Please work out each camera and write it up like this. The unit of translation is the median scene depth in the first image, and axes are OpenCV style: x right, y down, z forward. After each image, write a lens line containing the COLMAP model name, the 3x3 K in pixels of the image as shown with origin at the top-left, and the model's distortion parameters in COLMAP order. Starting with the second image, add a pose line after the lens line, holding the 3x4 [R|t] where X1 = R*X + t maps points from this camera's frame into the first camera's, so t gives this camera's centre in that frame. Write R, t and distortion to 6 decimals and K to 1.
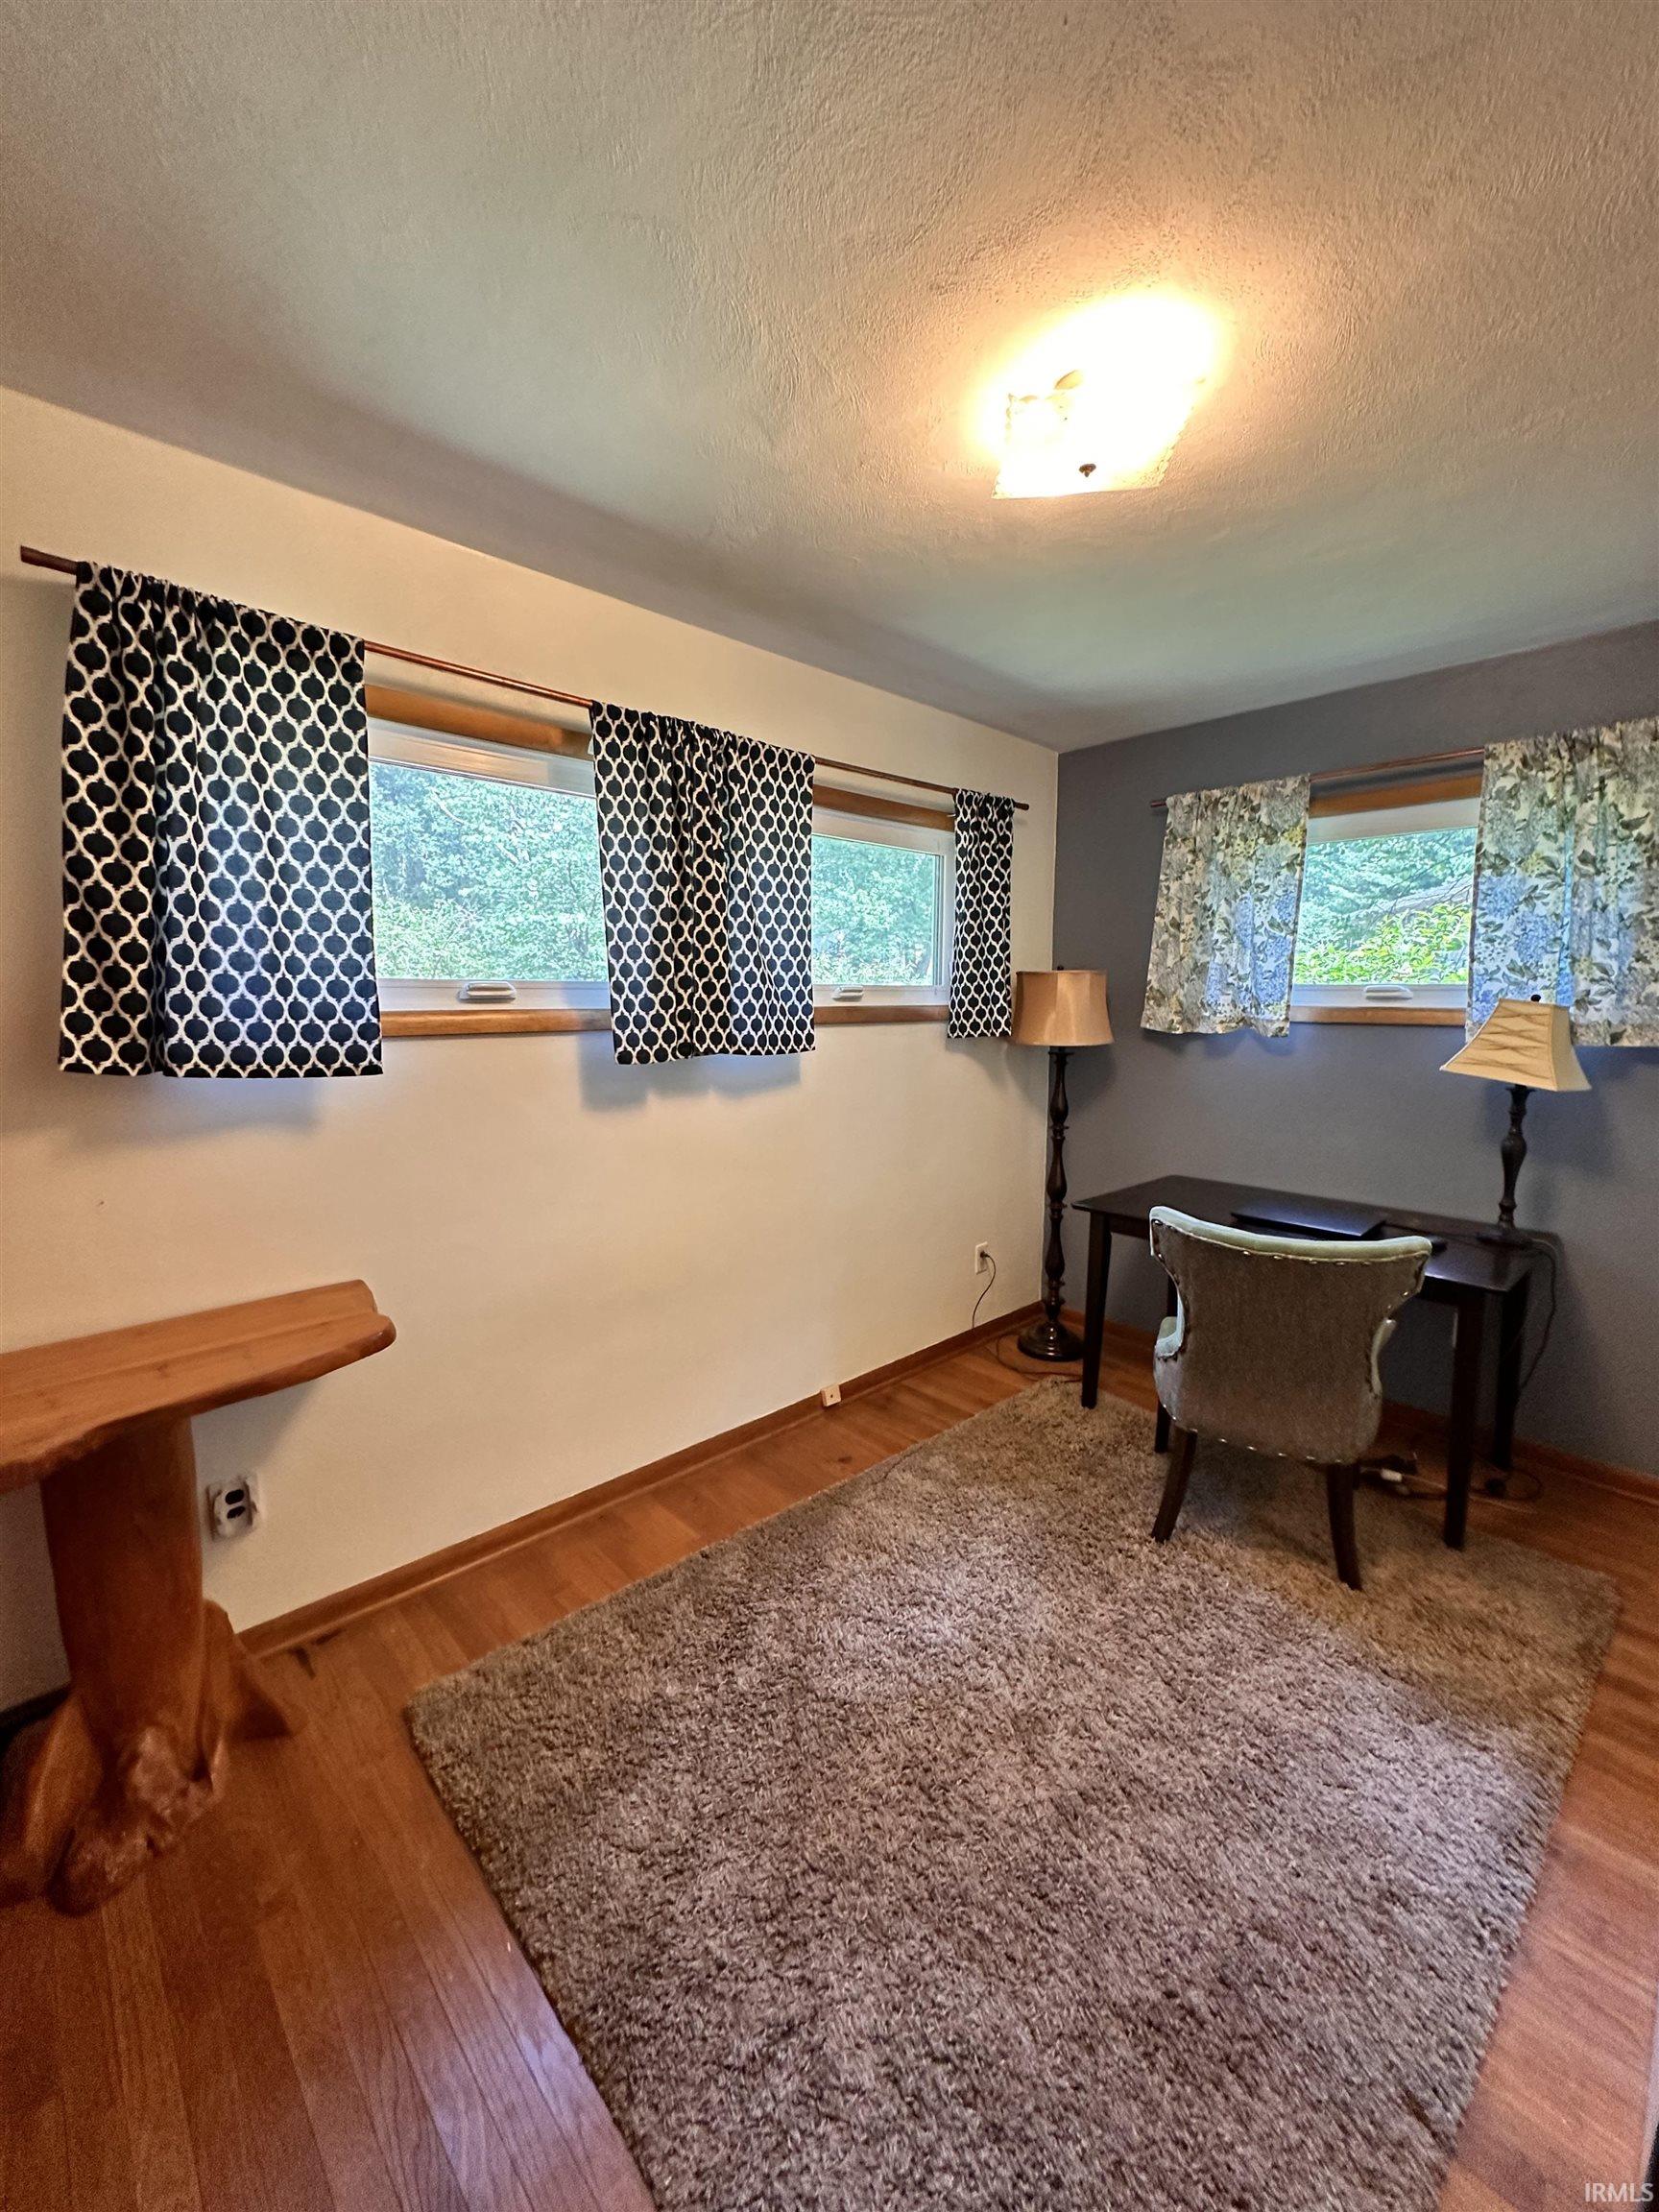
lens RADIAL K [[889.0, 0, 832.4], [0, 889.0, 1106.8], [0, 0, 1]] dist [-0.002559, 0.001293]
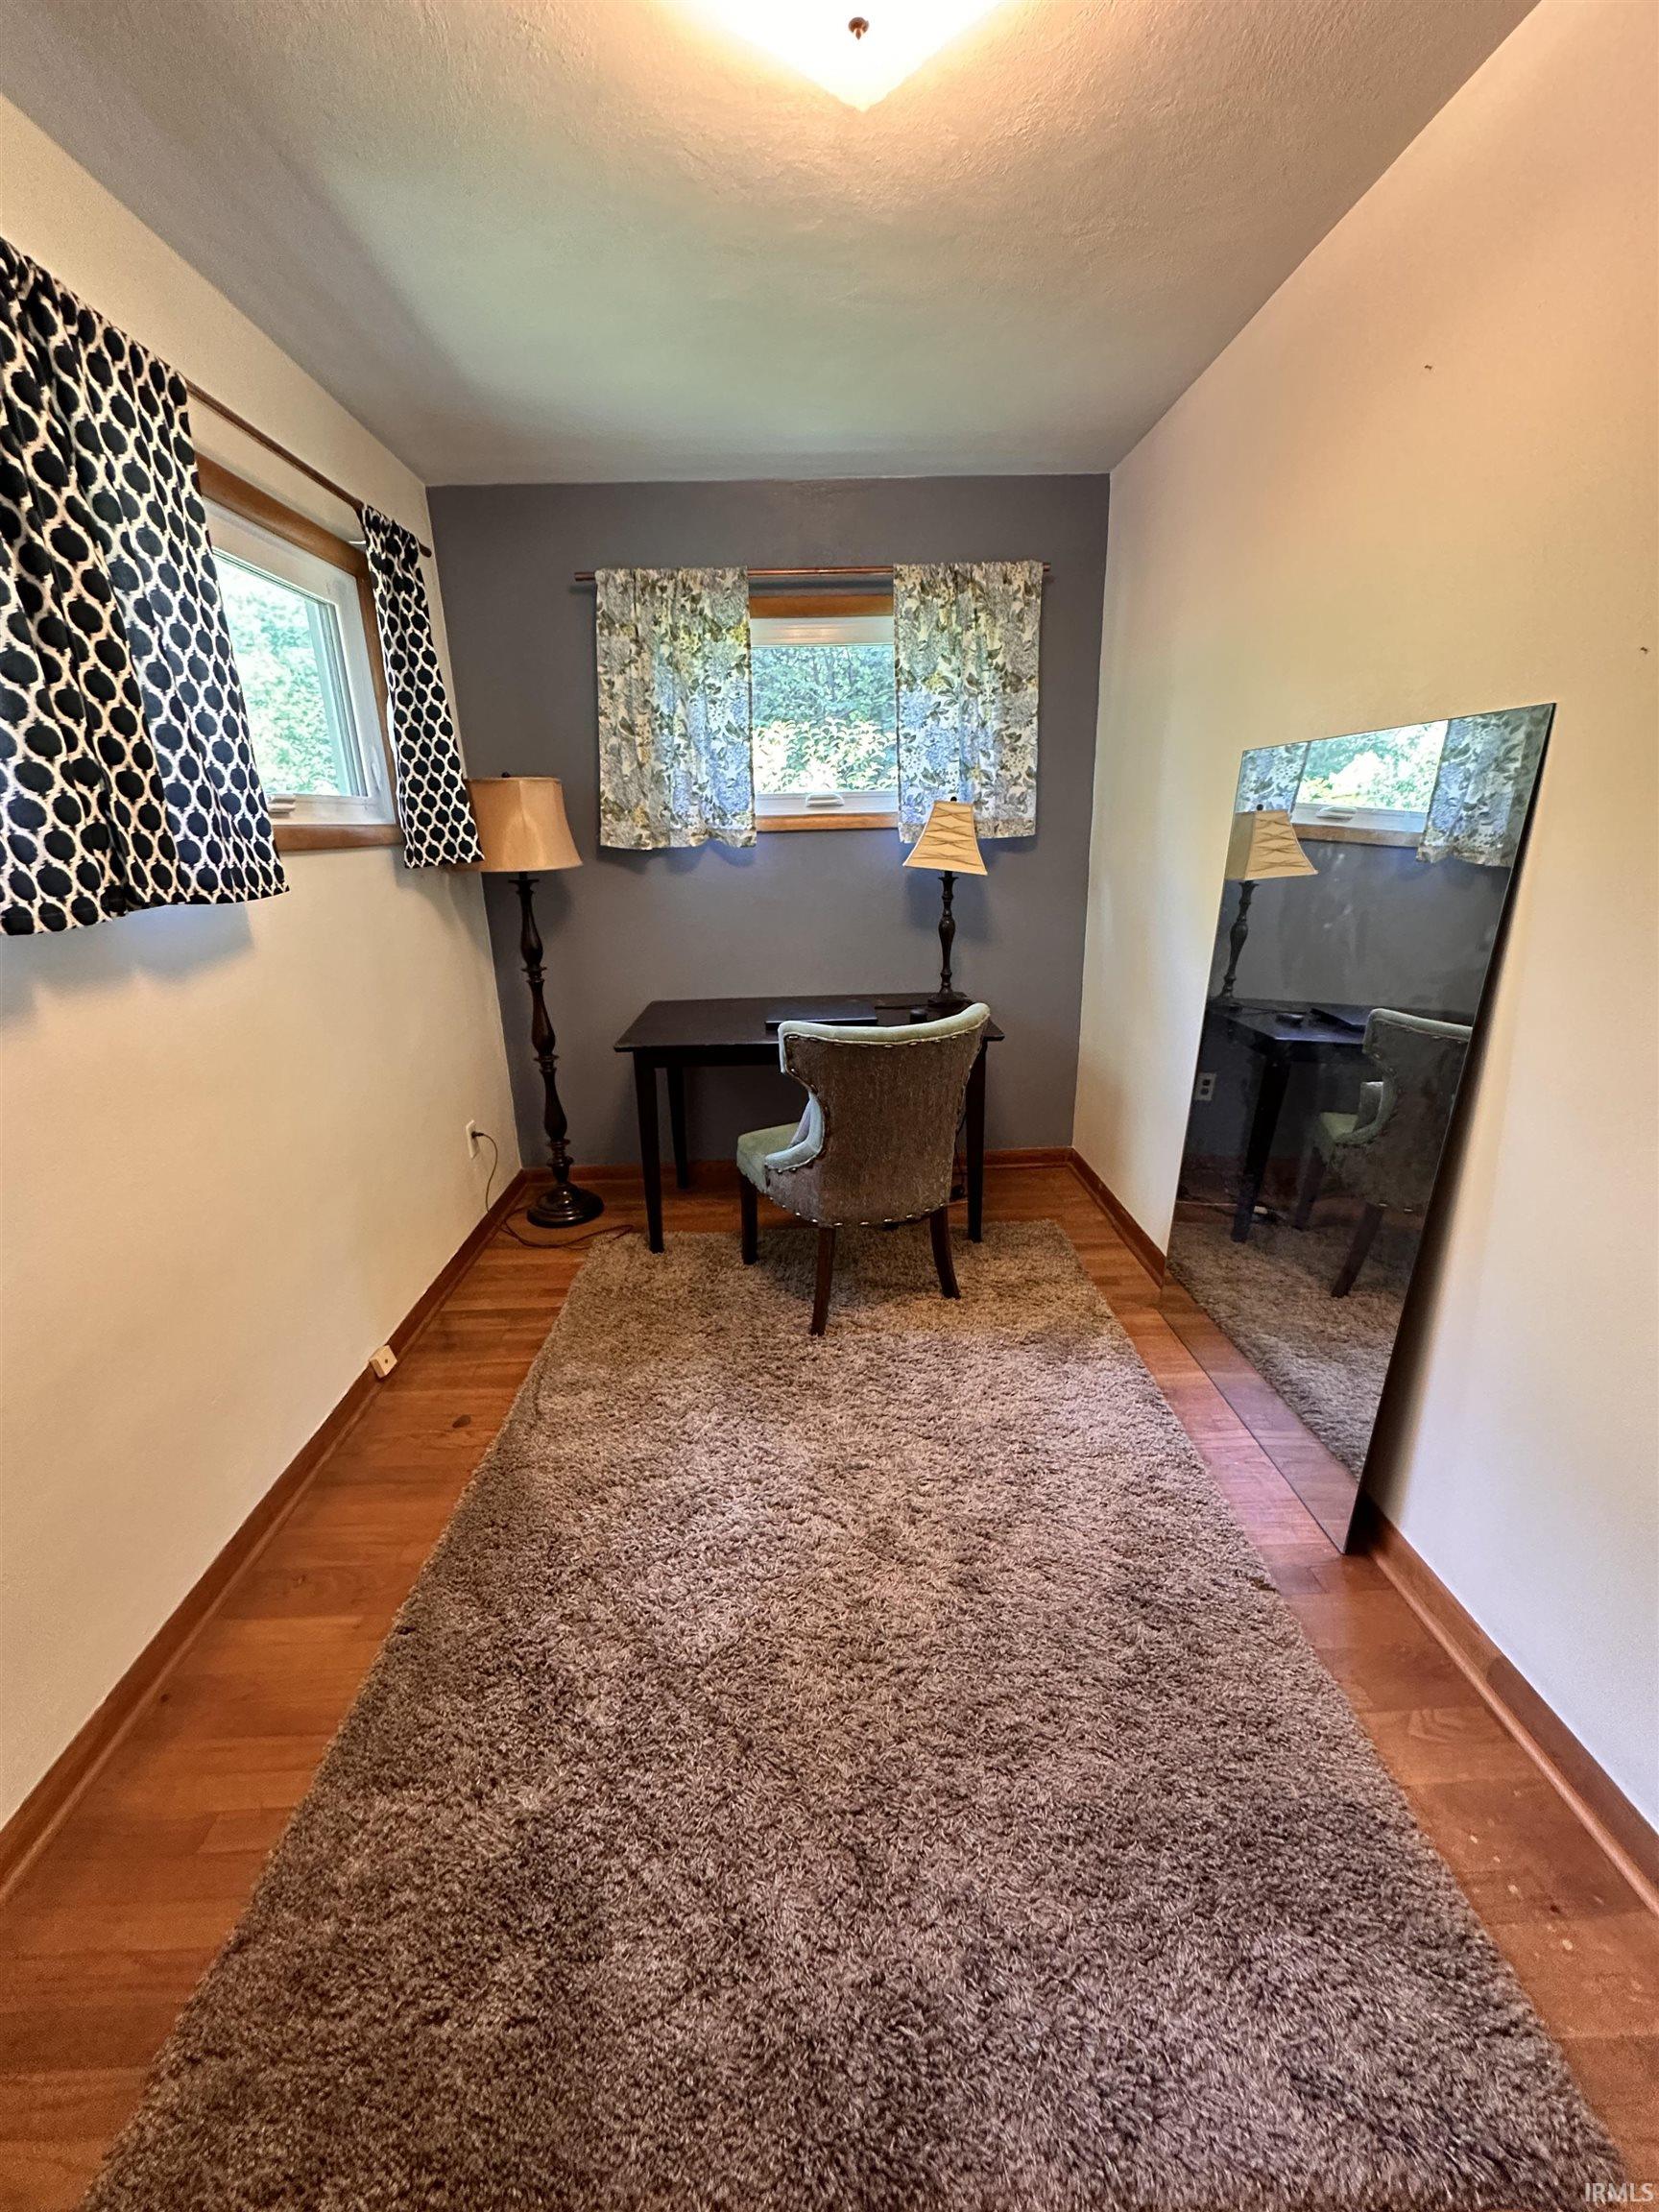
lens RADIAL K [[889.0, 0, 826.9], [0, 889.0, 1106.6], [0, 0, 1]] dist [-0.002559, 0.001293]
pose [[0.659588, -0.247388, 0.709748, -0.287489], [0.121928, 0.966992, 0.223741, -0.008931], [-0.741672, -0.061039, 0.667980, 0.280630]]
